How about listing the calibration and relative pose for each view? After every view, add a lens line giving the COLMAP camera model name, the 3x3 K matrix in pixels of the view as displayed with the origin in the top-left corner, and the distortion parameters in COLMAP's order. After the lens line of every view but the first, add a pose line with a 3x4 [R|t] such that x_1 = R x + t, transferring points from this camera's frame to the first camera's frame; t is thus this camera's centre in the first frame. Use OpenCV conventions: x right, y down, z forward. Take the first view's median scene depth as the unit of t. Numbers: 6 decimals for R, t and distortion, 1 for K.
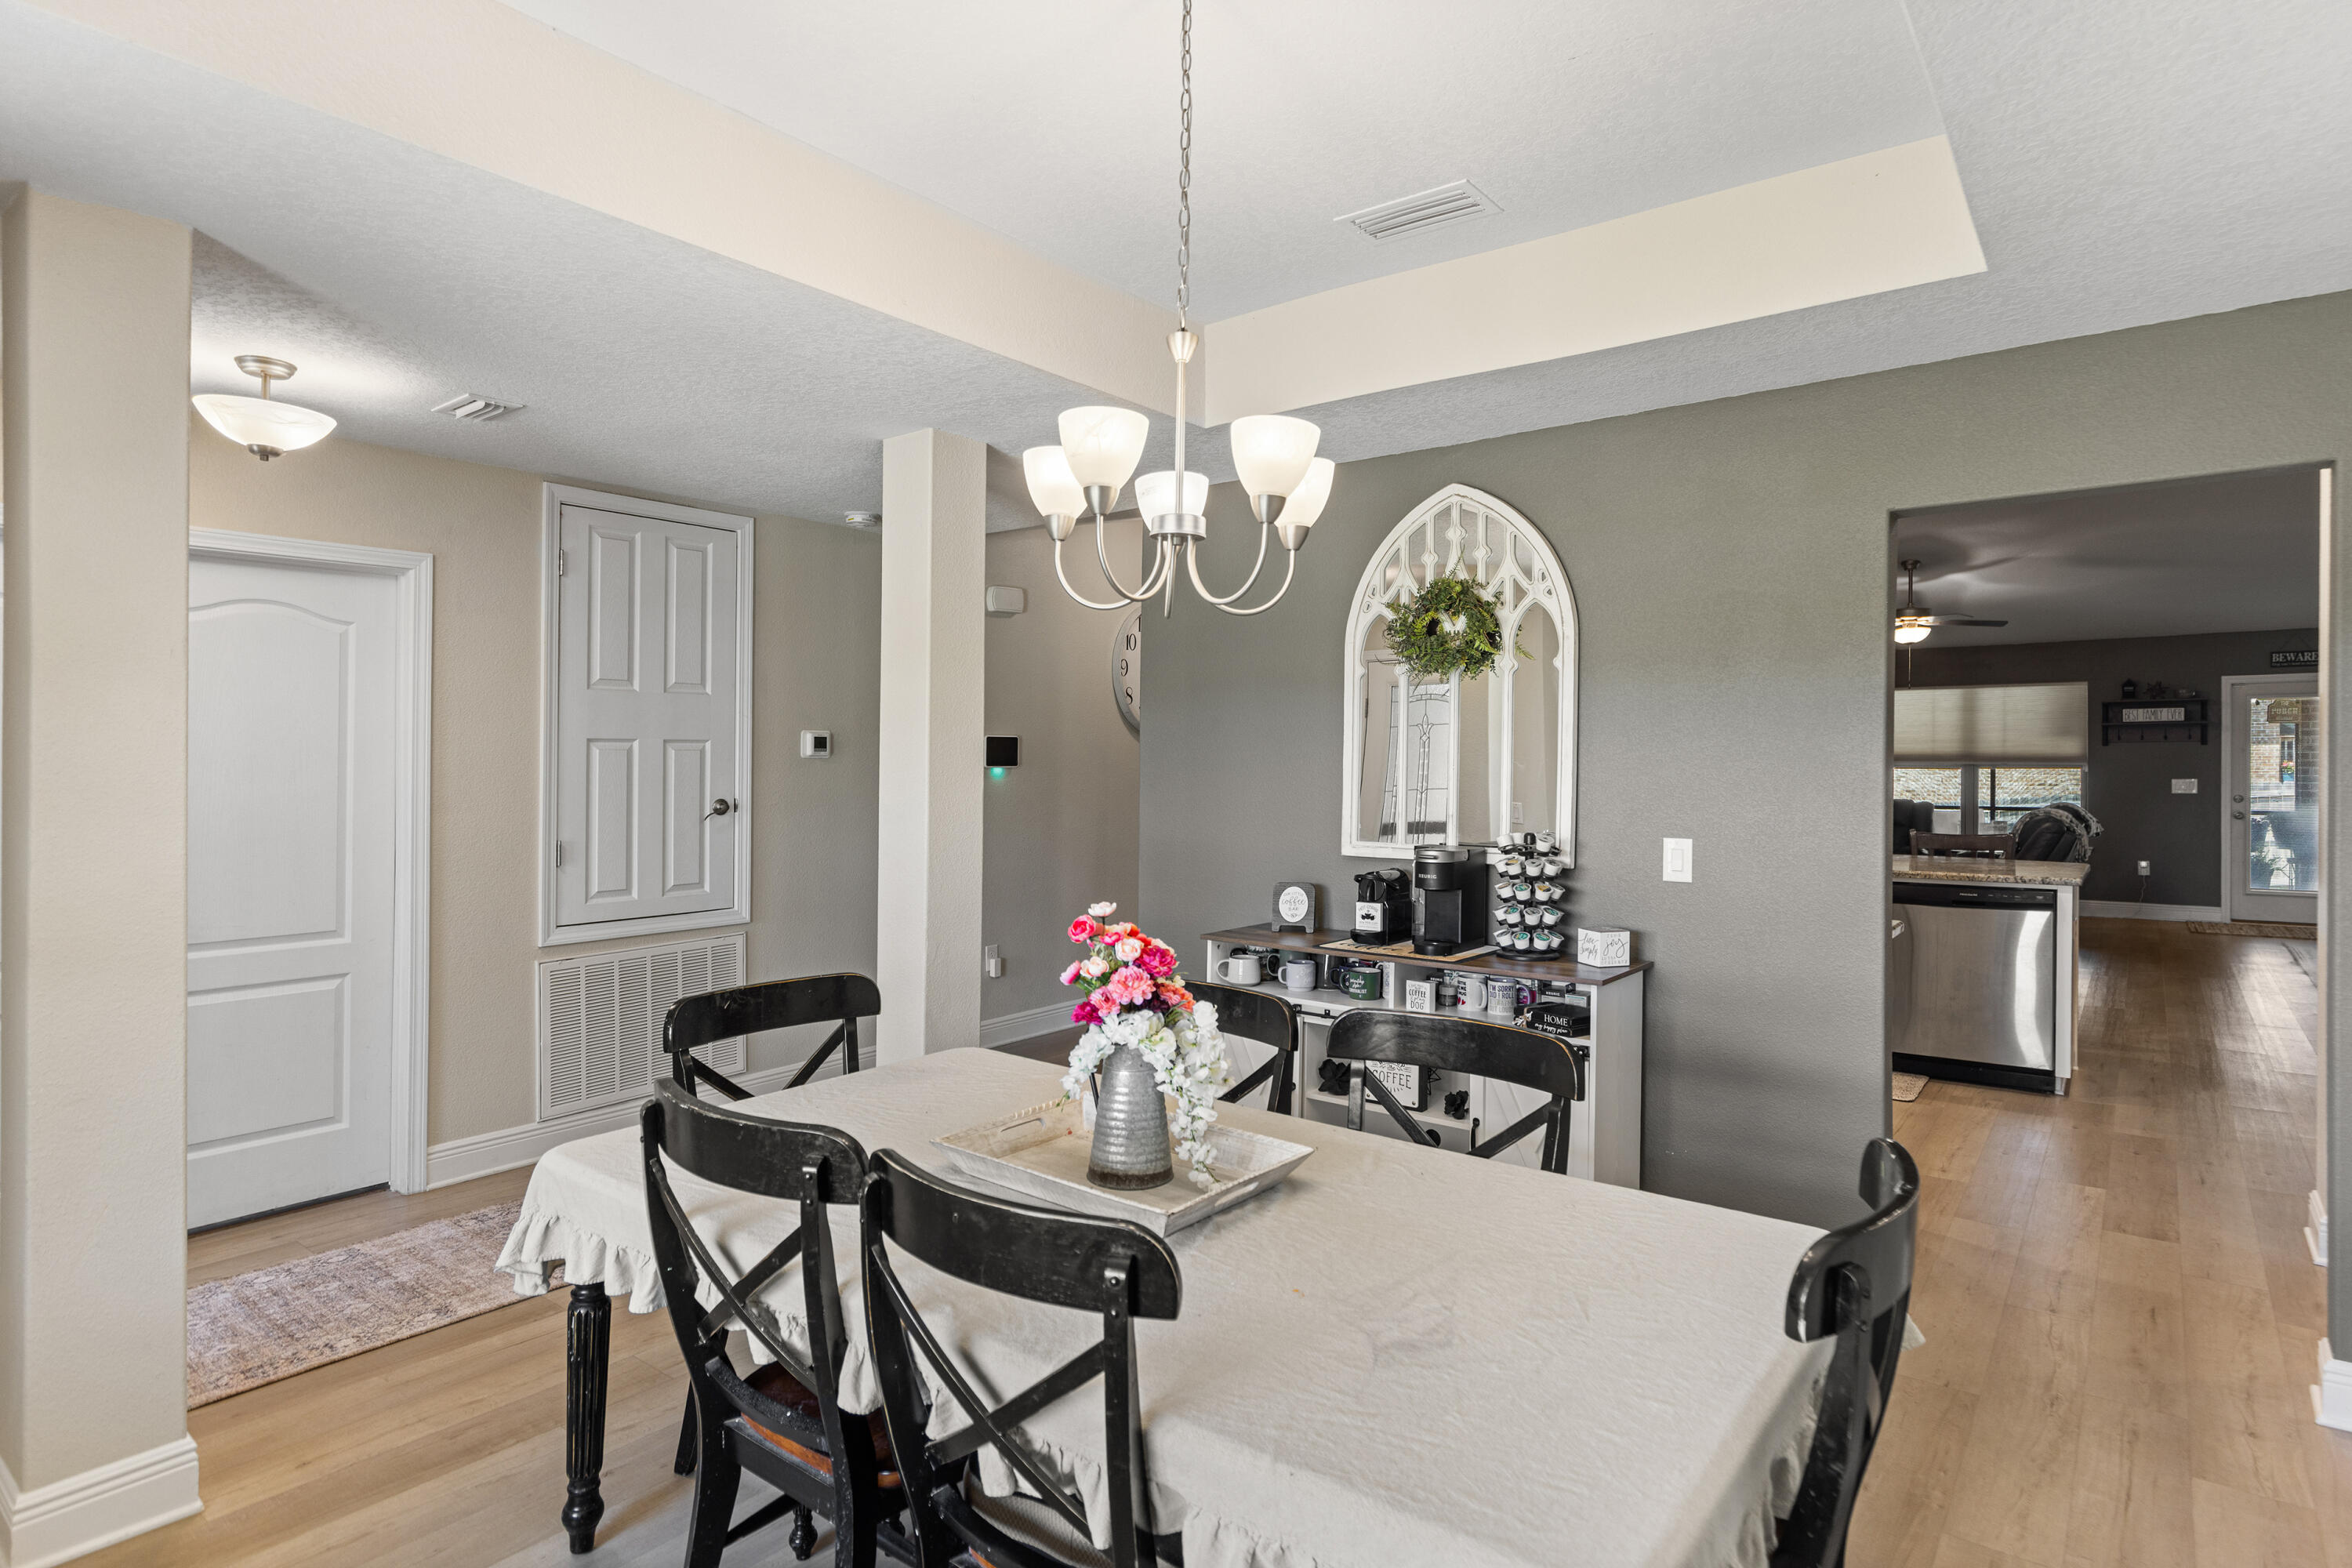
lens RADIAL K [[1194.1, 0, 1175.4], [0, 1194.1, 779.4], [0, 0, 1]] dist [-0.005111, -0.000594]
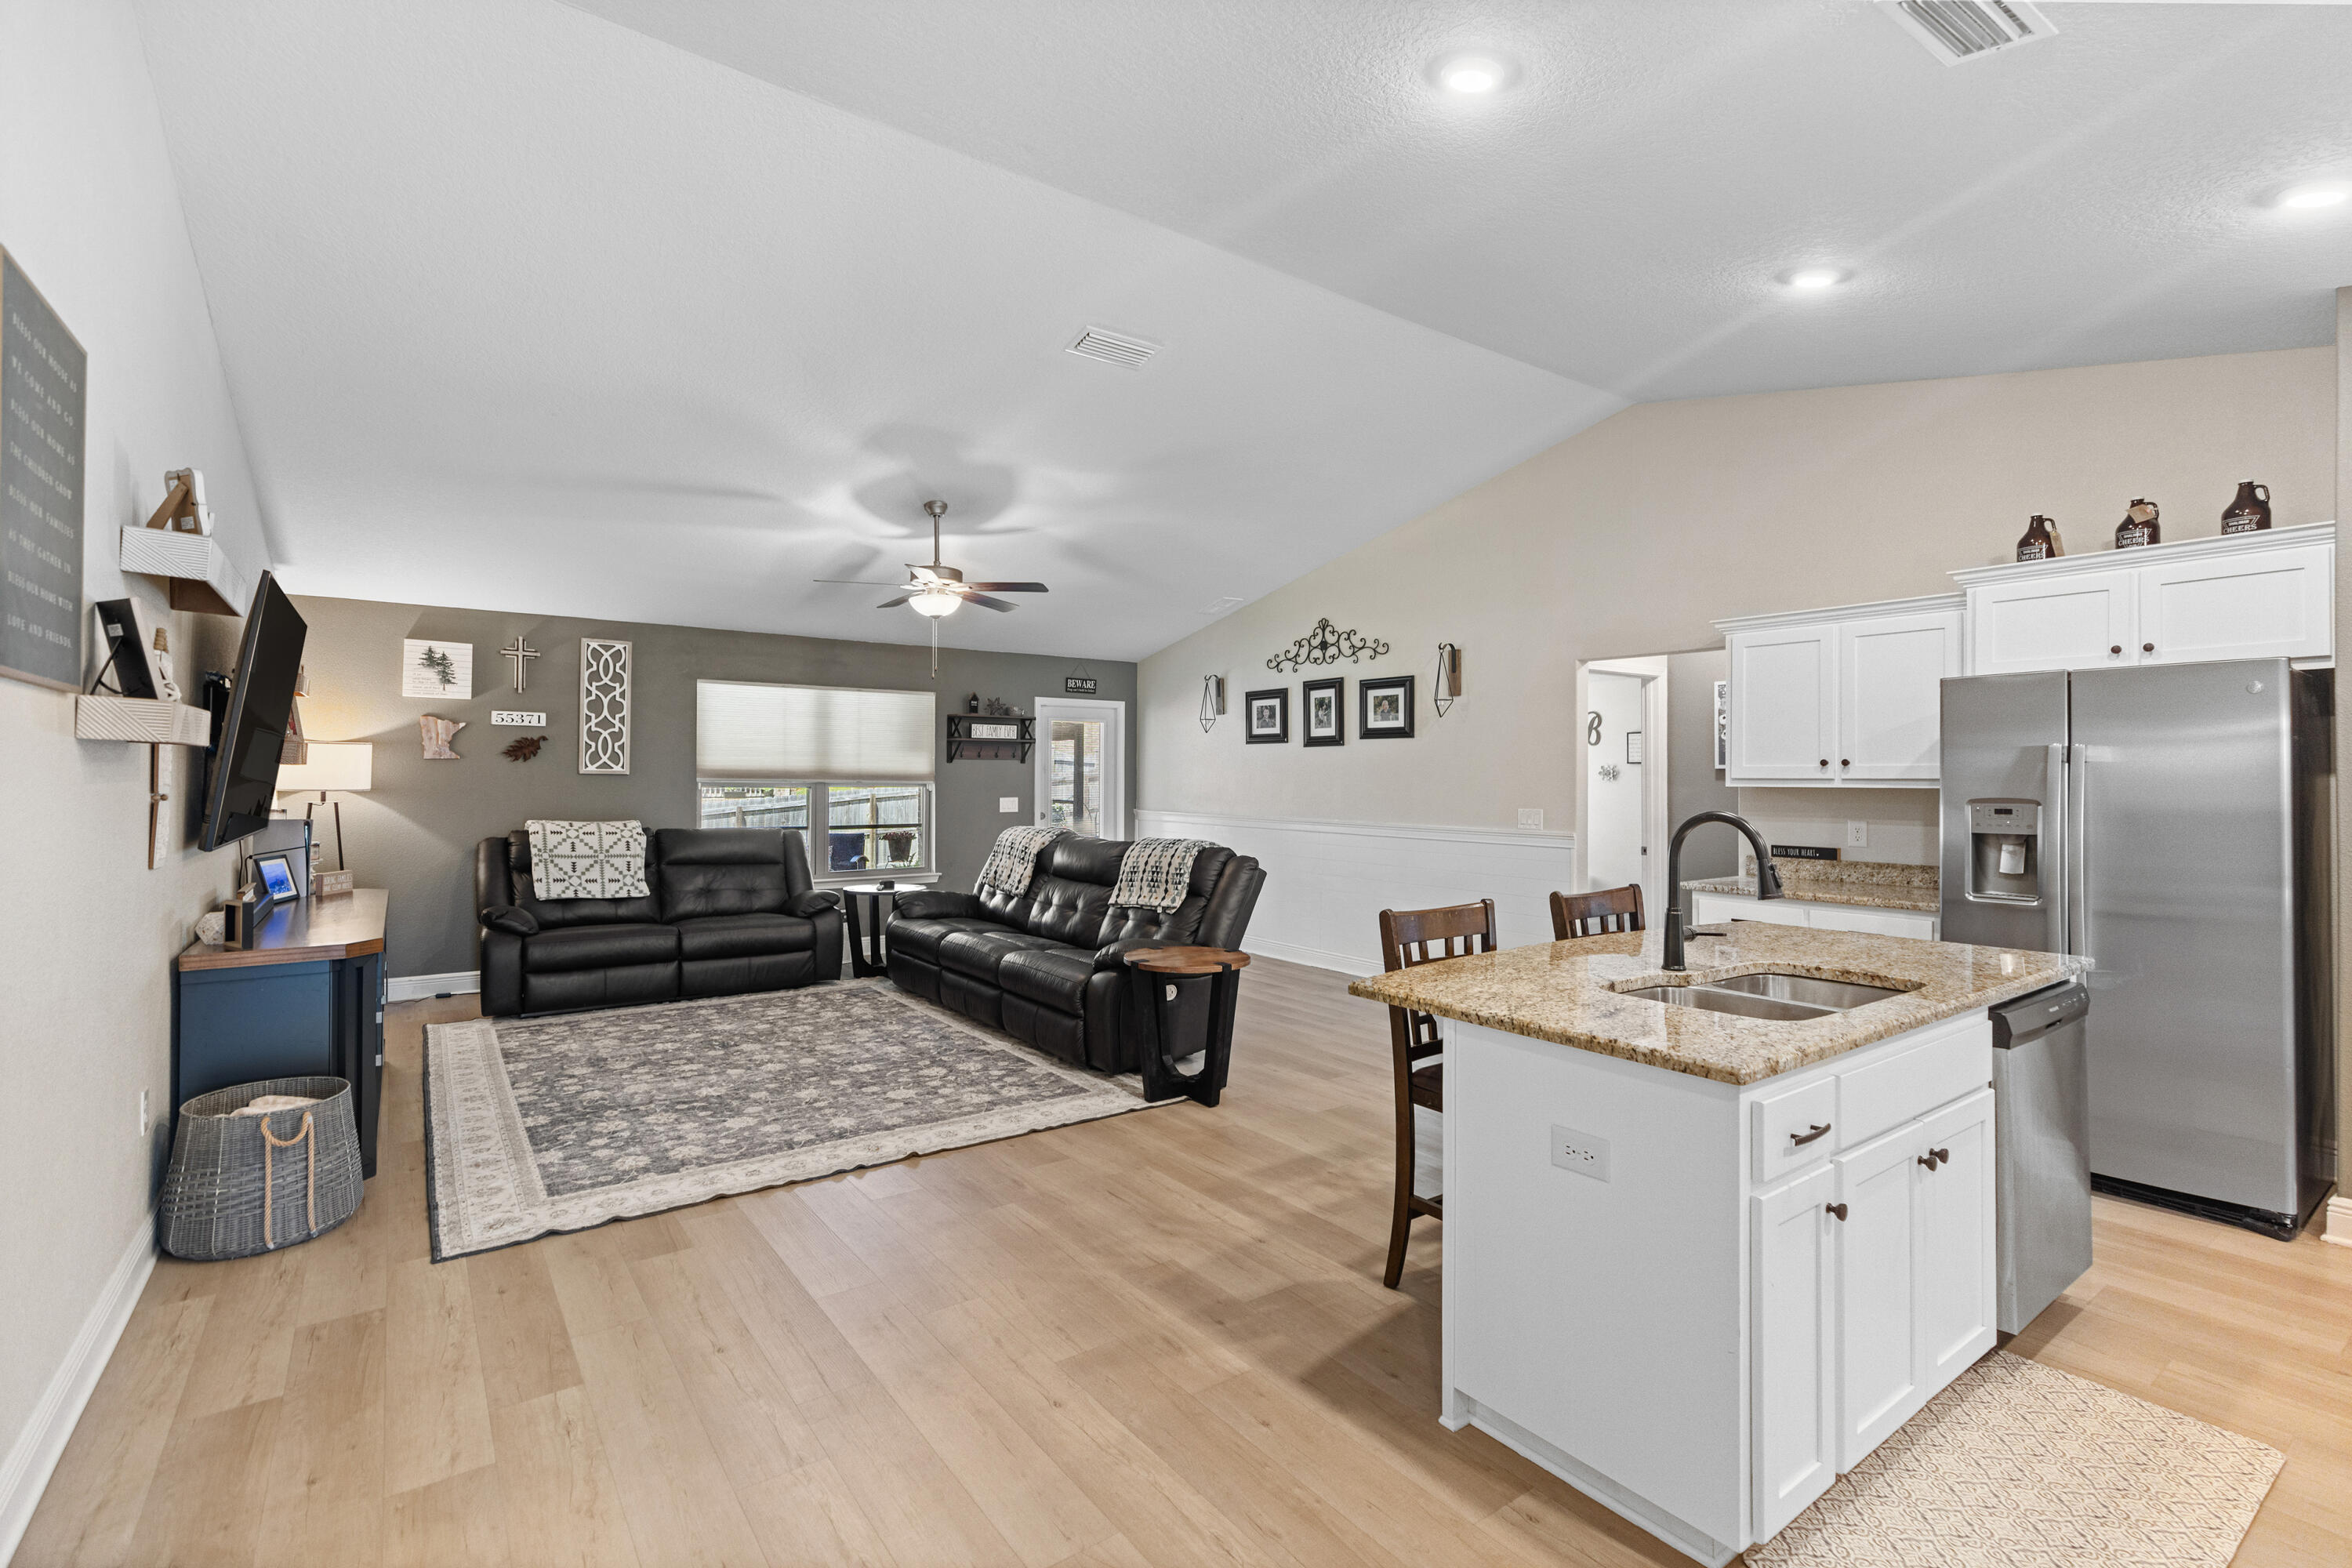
lens RADIAL K [[1067.5, 0, 1185.5], [0, 1067.5, 760.0], [0, 0, 1]] dist [0.005743, -0.000157]
pose [[0.263678, 0.020283, 0.964397, 0.032994], [0.009726, 0.999672, -0.023684, -0.009387], [-0.964562, 0.015625, 0.263395, 0.632116]]
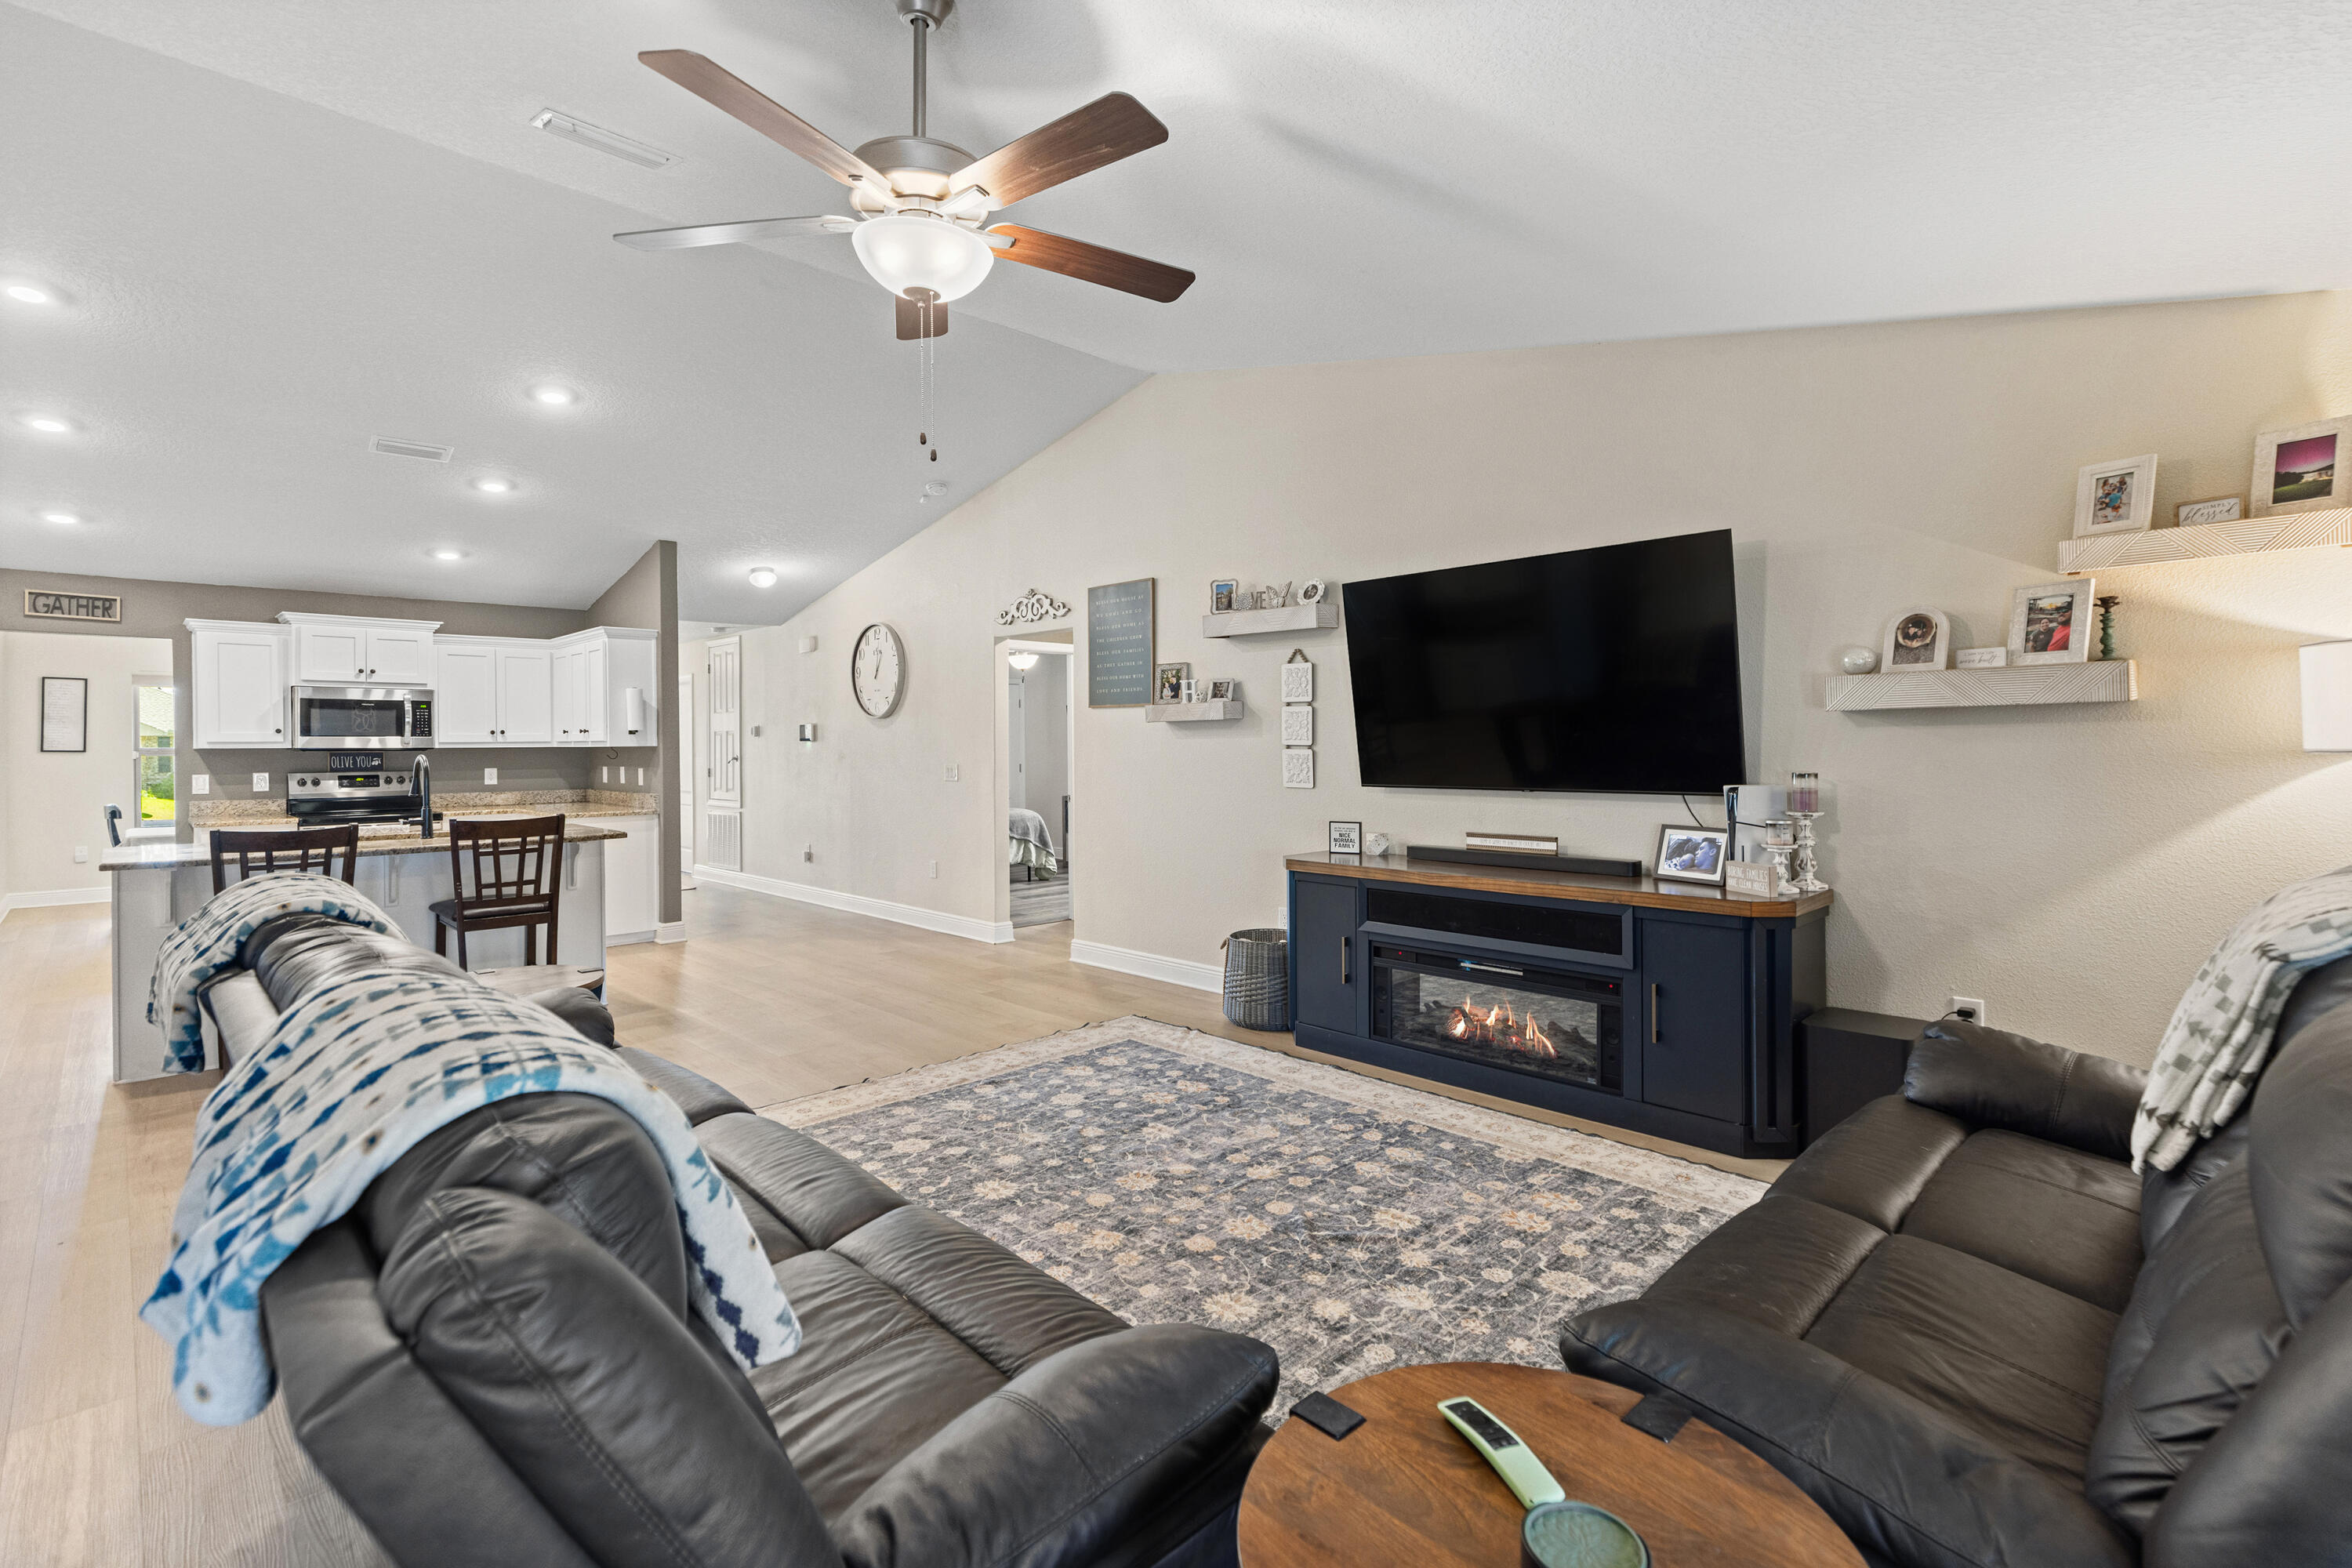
lens RADIAL K [[1067.5, 0, 1192.6], [0, 1067.5, 748.1], [0, 0, 1]] dist [0.005743, -0.000157]
pose [[-0.104820, 0.005045, -0.994478, 0.778093], [-0.009006, 0.999941, 0.006022, -0.011708], [0.994450, 0.009587, -0.104769, 0.997085]]
